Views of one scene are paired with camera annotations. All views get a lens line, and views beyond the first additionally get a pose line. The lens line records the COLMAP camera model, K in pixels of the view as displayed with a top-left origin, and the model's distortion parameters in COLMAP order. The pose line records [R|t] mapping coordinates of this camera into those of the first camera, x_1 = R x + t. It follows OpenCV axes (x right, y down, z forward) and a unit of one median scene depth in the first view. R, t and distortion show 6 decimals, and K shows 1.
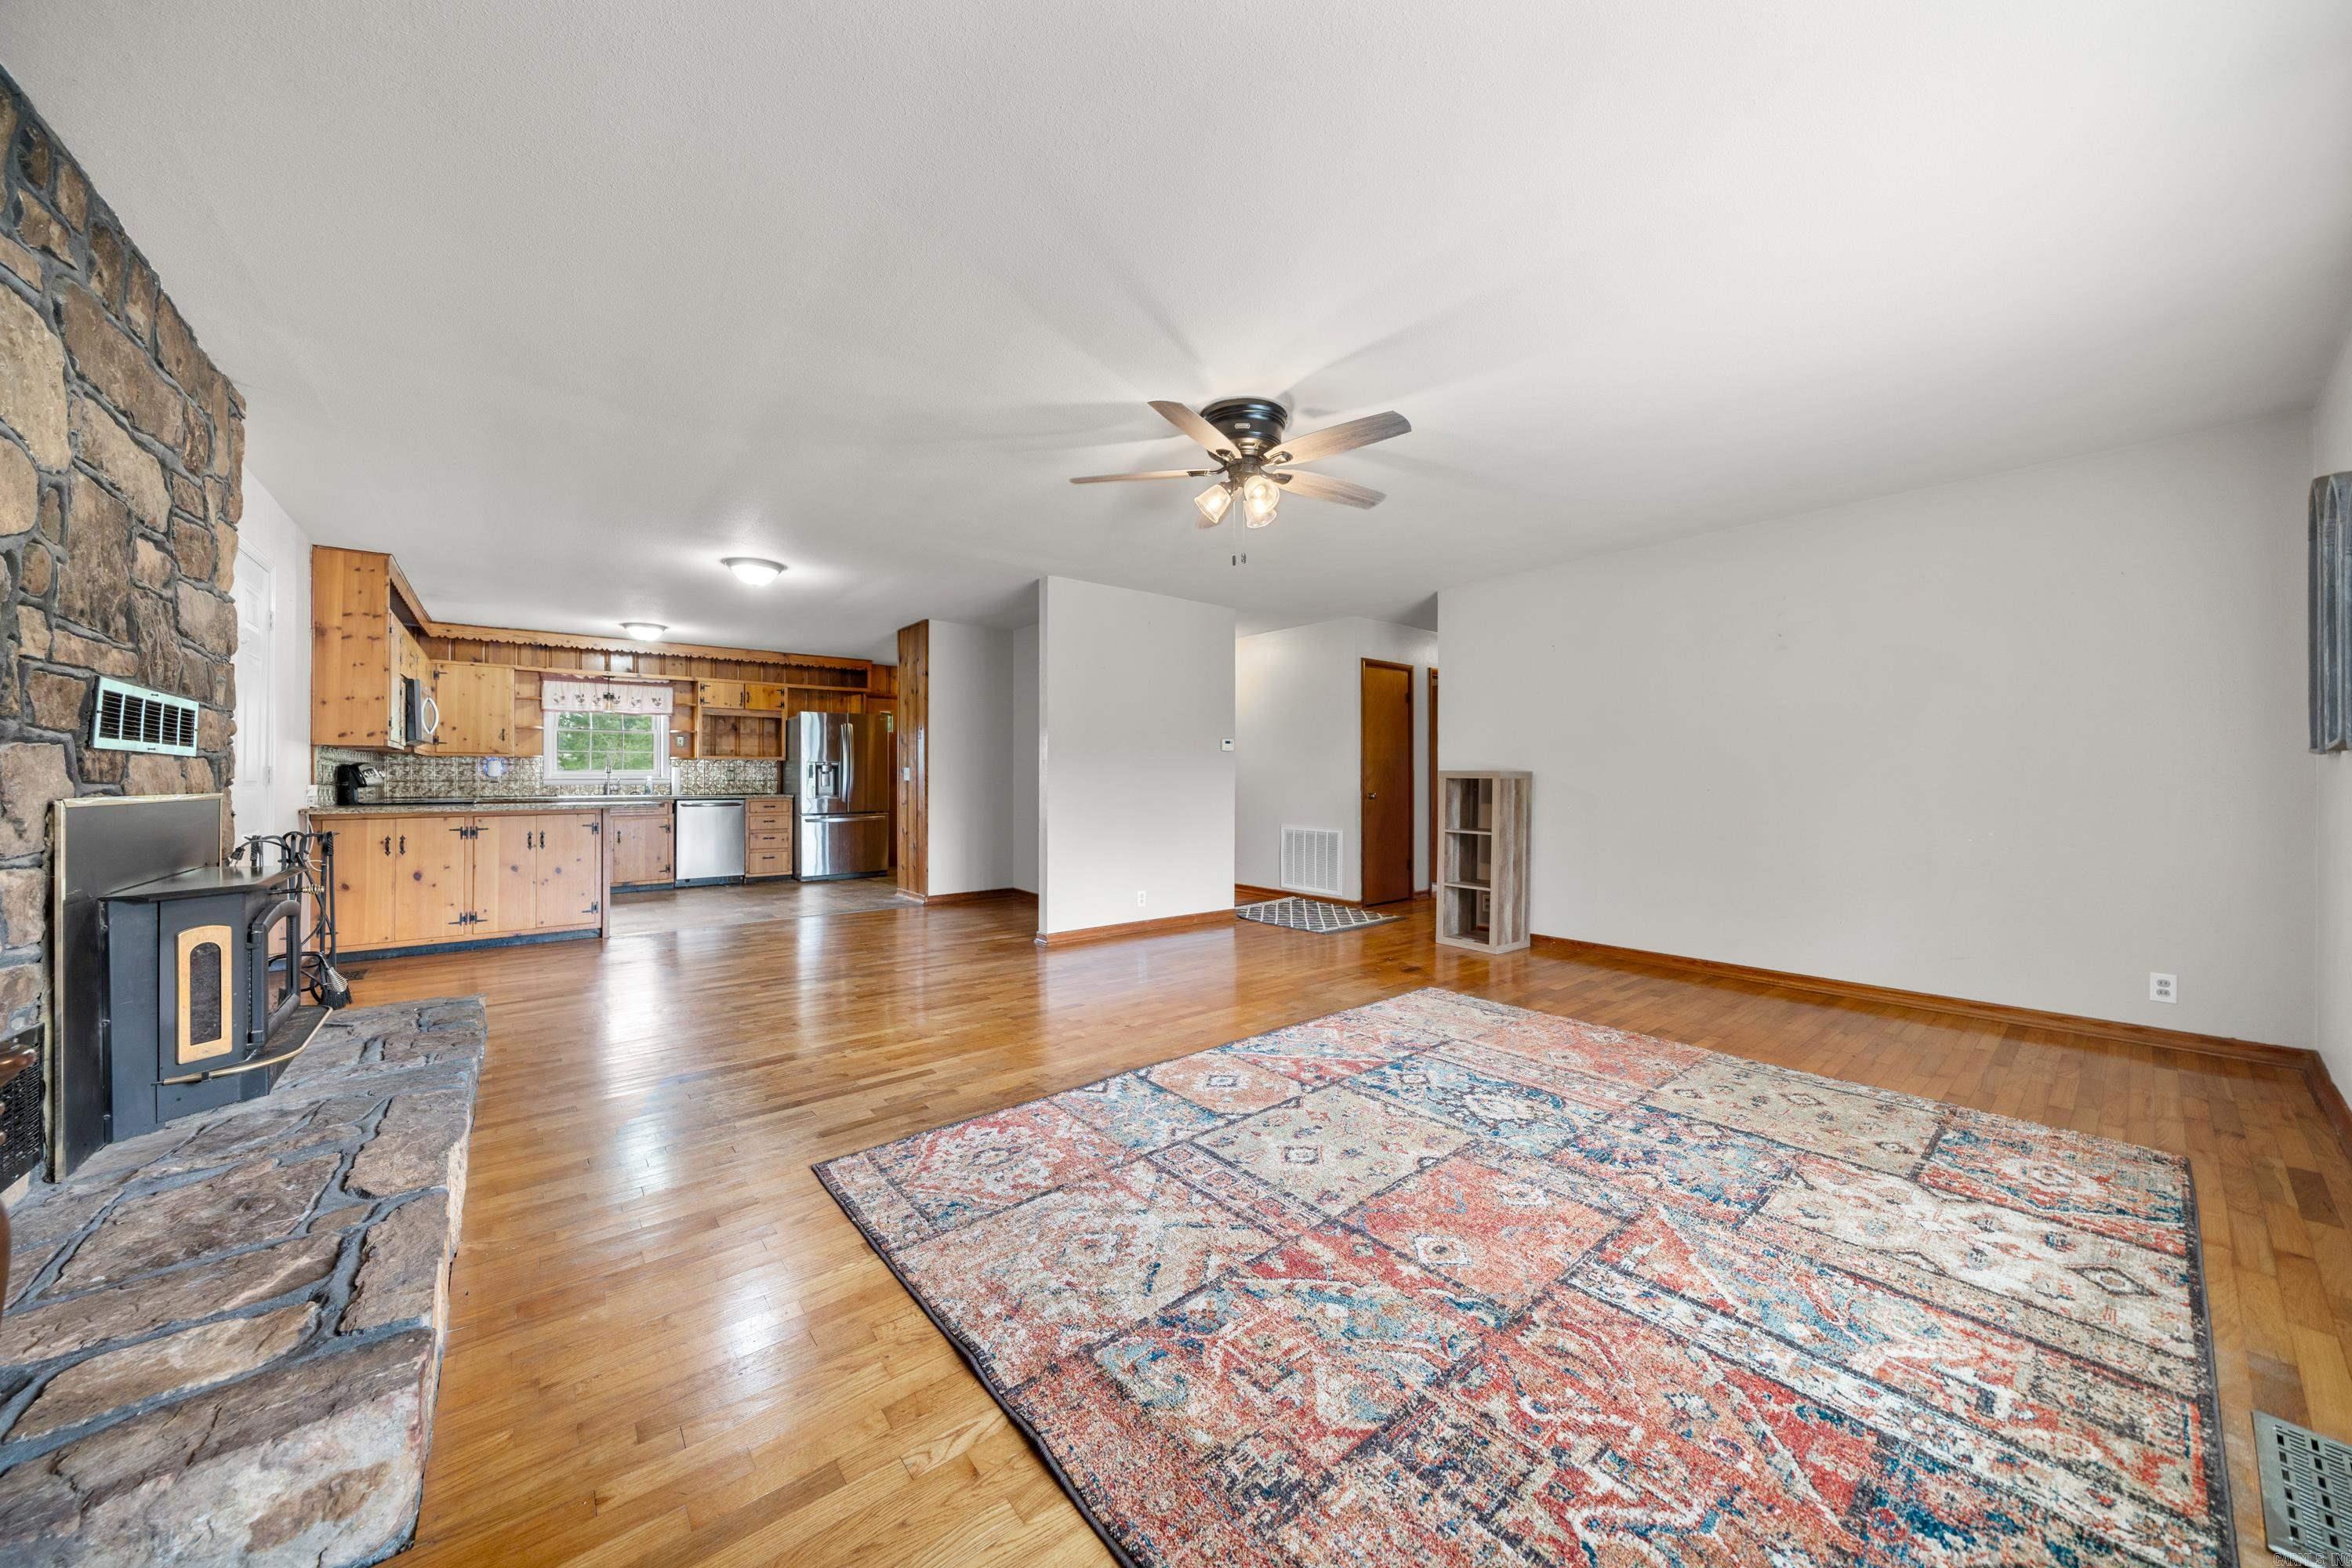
lens RADIAL K [[815.0, 0, 1174.8], [0, 815.0, 776.1], [0, 0, 1]] dist [-0.000923, -0.000072]
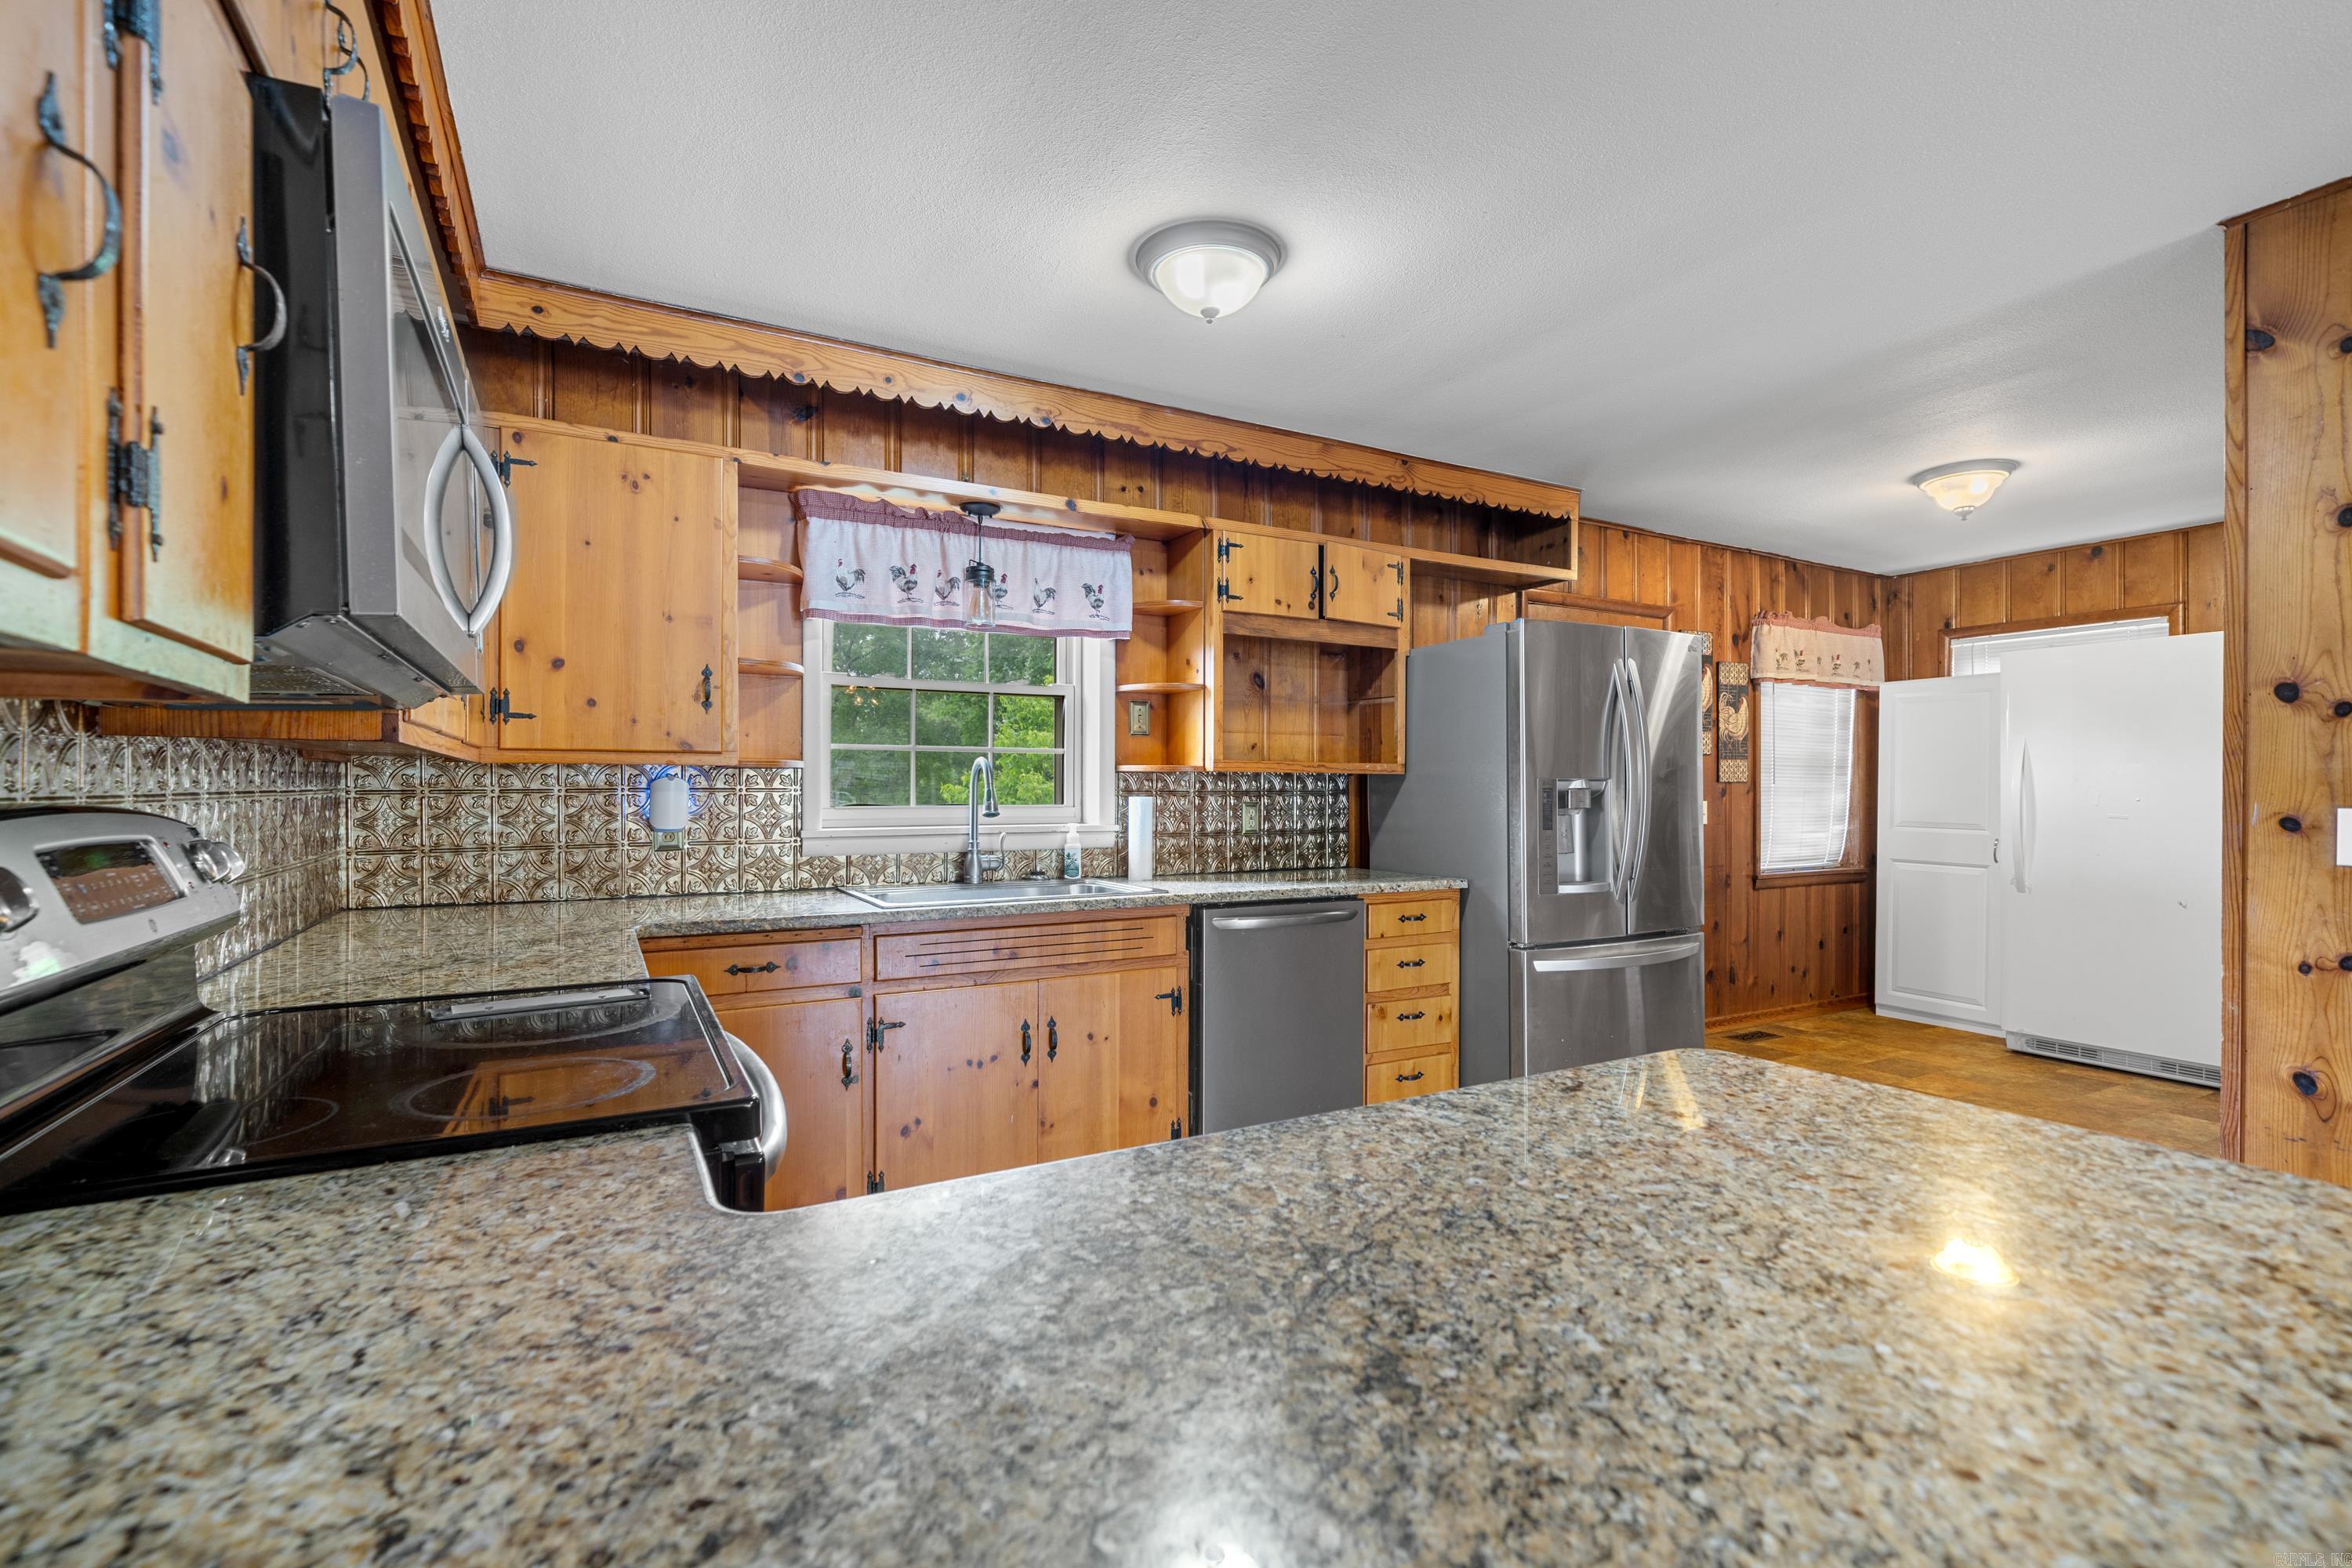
lens RADIAL K [[1054.1, 0, 1173.5], [0, 1054.1, 786.8], [0, 0, 1]] dist [-0.000742, -0.000043]
pose [[0.985182, 0.000107, -0.171513, -0.540152], [-0.000570, 0.999996, -0.002650, -0.013756], [0.171512, 0.002708, 0.985178, 0.597986]]
